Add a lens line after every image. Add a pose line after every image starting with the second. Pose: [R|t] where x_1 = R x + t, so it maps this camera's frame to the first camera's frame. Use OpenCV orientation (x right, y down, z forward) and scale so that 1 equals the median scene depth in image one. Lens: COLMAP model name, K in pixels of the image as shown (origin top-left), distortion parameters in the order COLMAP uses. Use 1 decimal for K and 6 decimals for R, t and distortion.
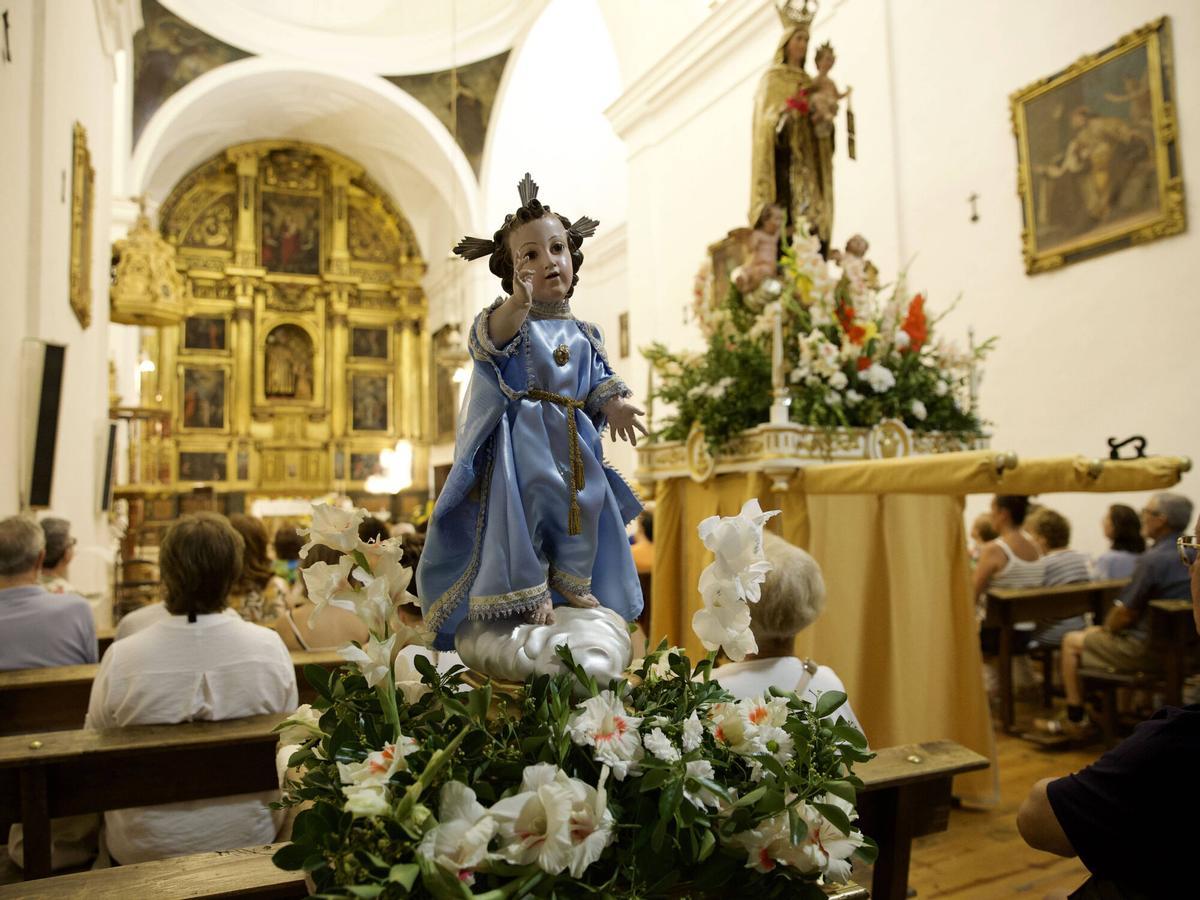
lens RADIAL K [[892.9, 0, 566.0], [0, 892.9, 450.2], [0, 0, 1]] dist [-0.074630, 0.004609]
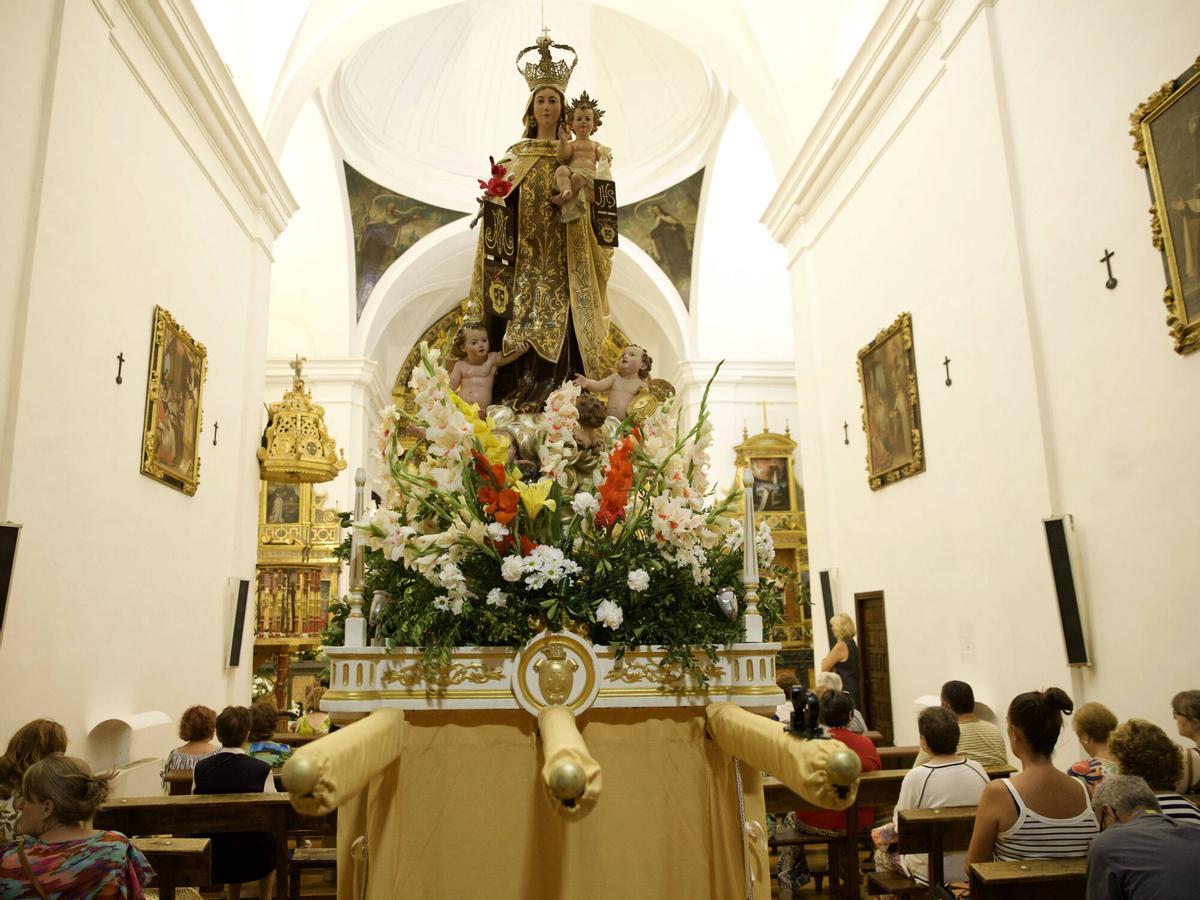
lens RADIAL K [[892.9, 0, 566.0], [0, 892.9, 450.2], [0, 0, 1]] dist [-0.074630, 0.004609]
pose [[0.934916, -0.070877, -0.347720, 0.300236], [0.023086, 0.989923, -0.139709, -0.037141], [0.354118, 0.122589, 0.927131, 0.189020]]
